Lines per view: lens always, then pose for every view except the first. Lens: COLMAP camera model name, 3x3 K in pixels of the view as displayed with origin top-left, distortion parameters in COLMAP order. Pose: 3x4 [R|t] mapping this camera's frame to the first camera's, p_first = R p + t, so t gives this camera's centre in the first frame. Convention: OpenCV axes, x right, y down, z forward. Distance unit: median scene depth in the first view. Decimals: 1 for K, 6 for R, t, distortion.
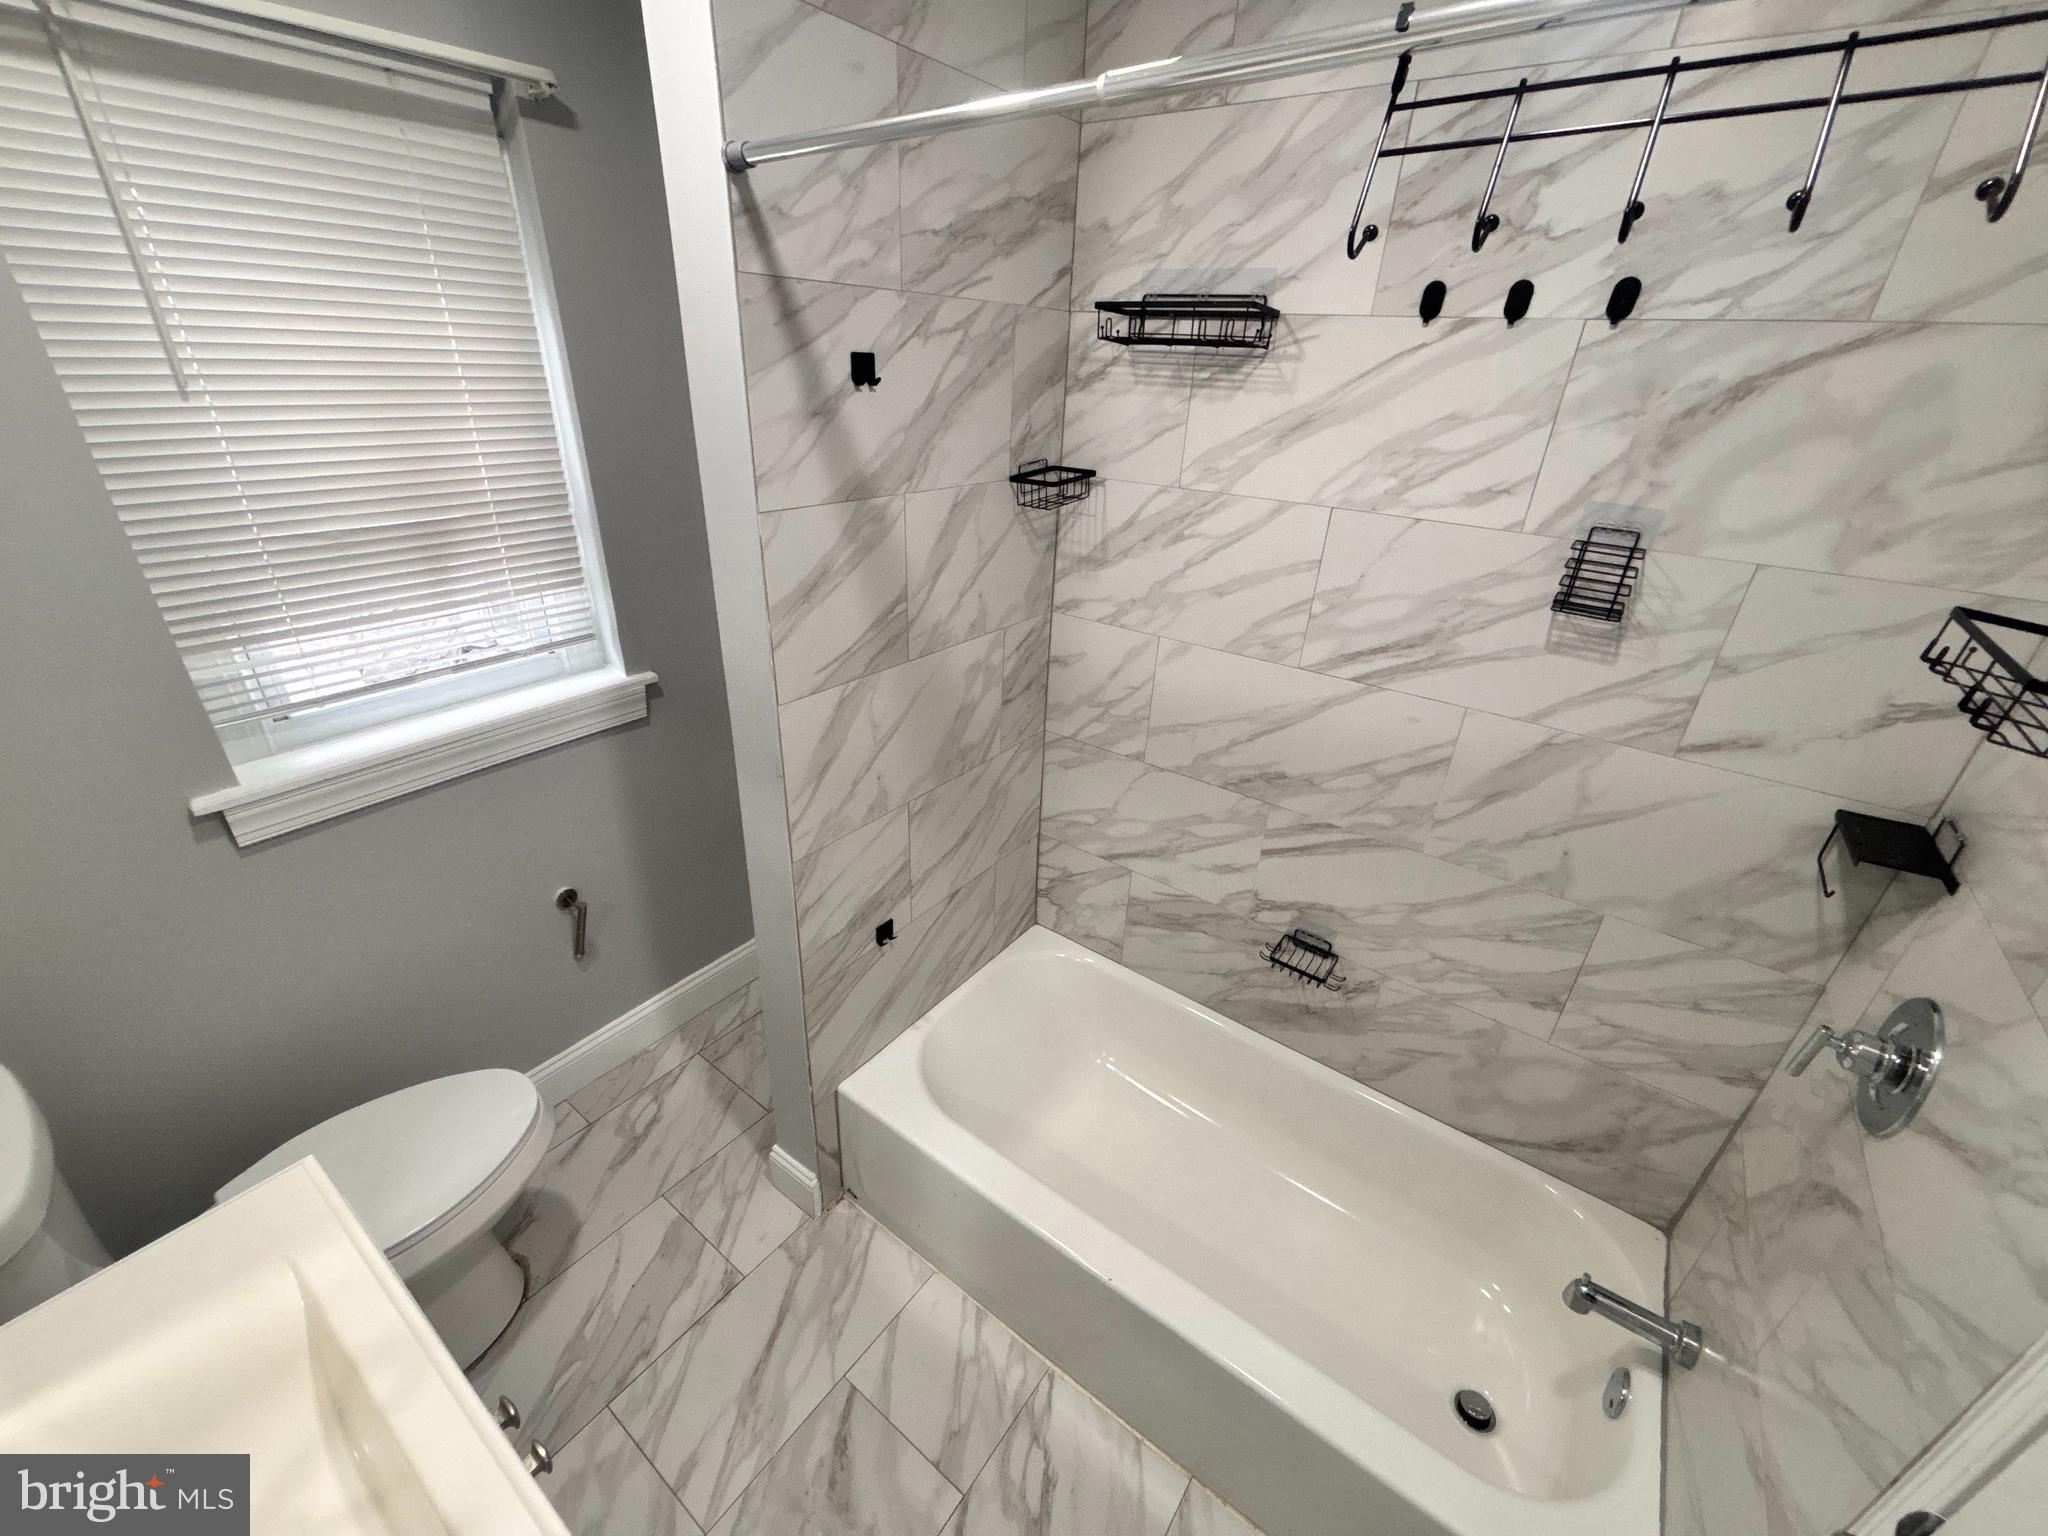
lens RADIAL K [[825.3, 0, 1019.0], [0, 825.3, 763.5], [0, 0, 1]] dist [-0.007490, 0.007316]
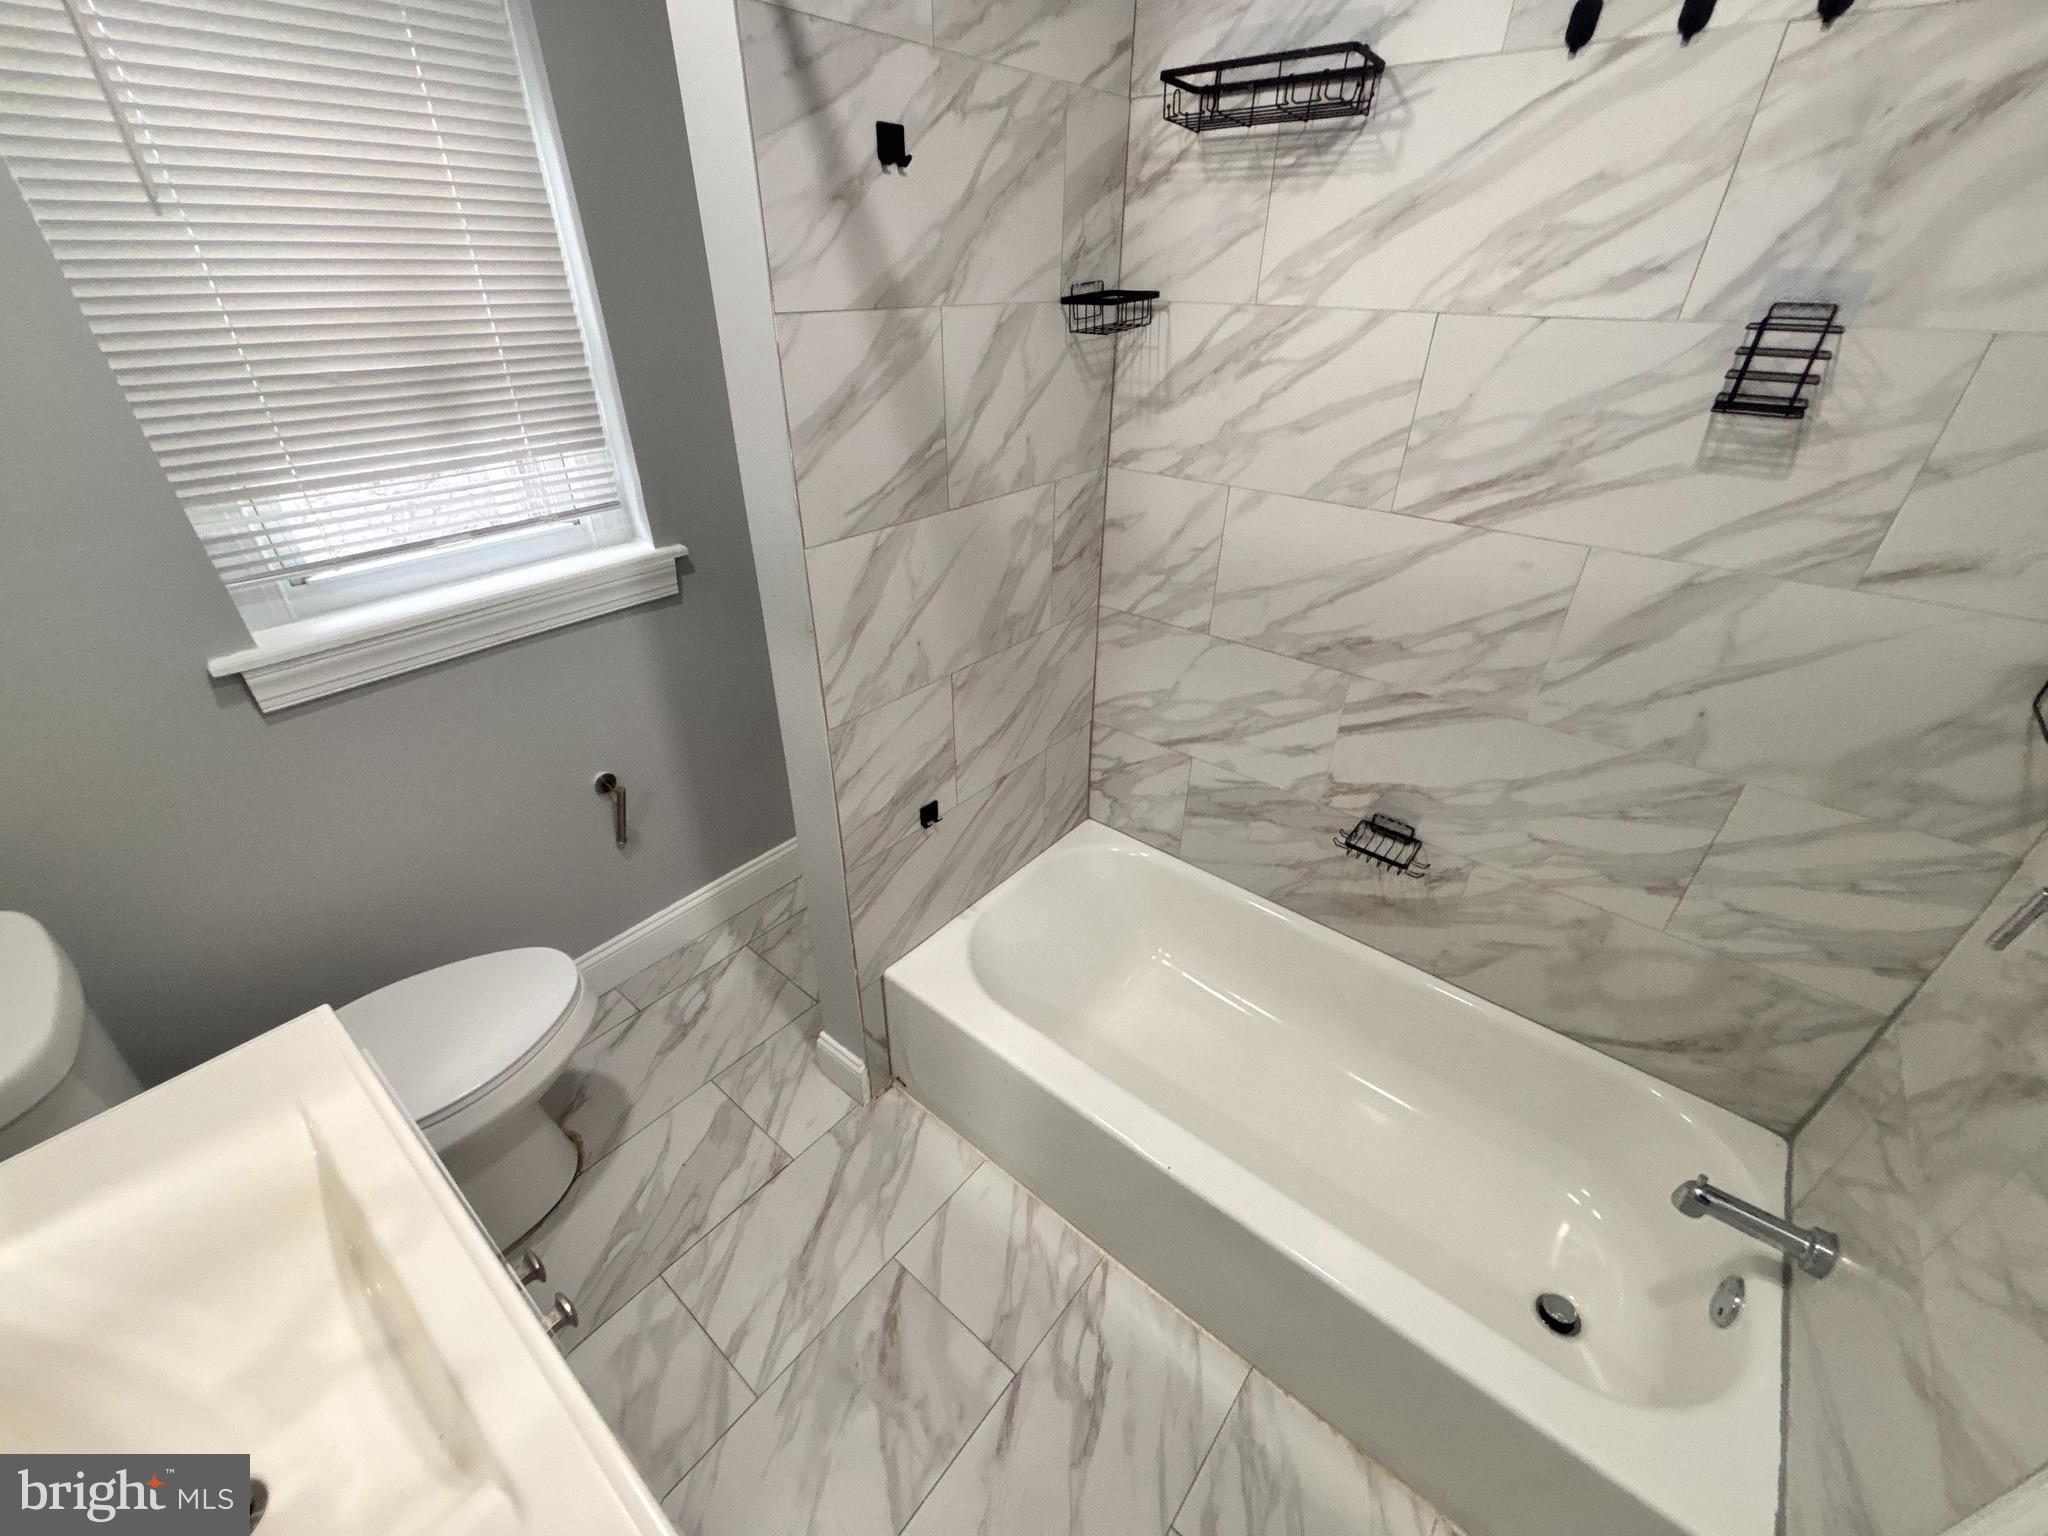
lens RADIAL K [[825.2, 0, 1018.7], [0, 825.2, 760.5], [0, 0, 1]] dist [-0.007881, 0.005808]
pose [[0.998100, -0.000767, -0.061613, -0.002440], [0.005762, 0.996704, 0.080924, 0.078599], [0.061347, -0.081125, 0.994814, 0.083503]]
